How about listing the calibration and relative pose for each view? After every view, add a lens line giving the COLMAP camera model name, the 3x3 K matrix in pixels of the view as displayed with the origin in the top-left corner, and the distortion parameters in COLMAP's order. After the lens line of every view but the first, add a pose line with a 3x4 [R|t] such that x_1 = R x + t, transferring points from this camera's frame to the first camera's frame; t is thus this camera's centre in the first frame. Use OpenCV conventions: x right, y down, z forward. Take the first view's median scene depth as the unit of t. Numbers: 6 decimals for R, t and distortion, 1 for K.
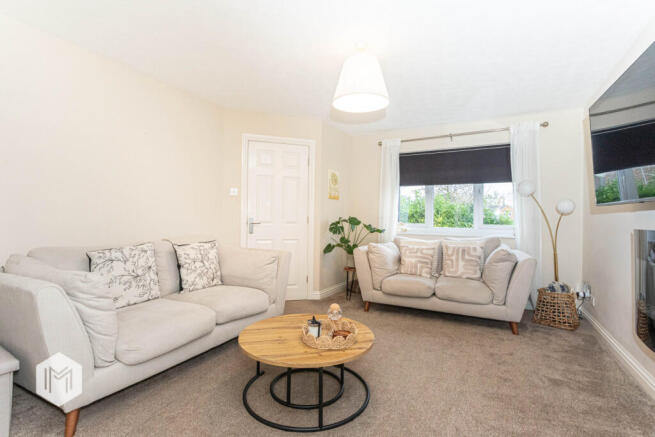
lens RADIAL K [[305.8, 0, 329.0], [0, 305.8, 220.6], [0, 0, 1]] dist [0.001964, 0.001455]
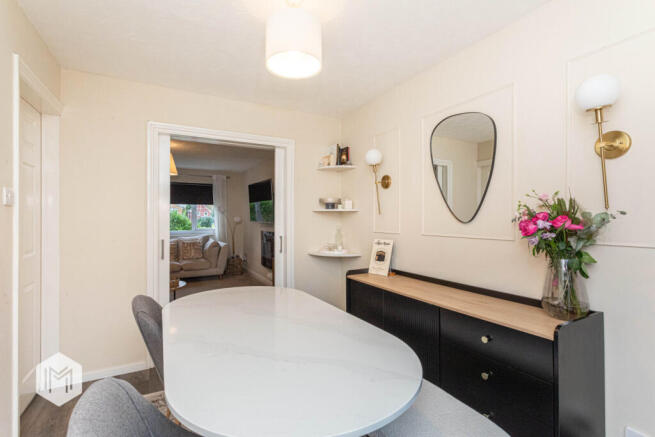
lens RADIAL K [[305.8, 0, 327.0], [0, 305.8, 219.2], [0, 0, 1]] dist [0.001964, 0.001455]
pose [[0.538507, -0.022215, 0.842328, -0.718017], [0.007488, 0.999739, 0.021579, -0.088604], [-0.842588, -0.005313, 0.538532, -0.708545]]
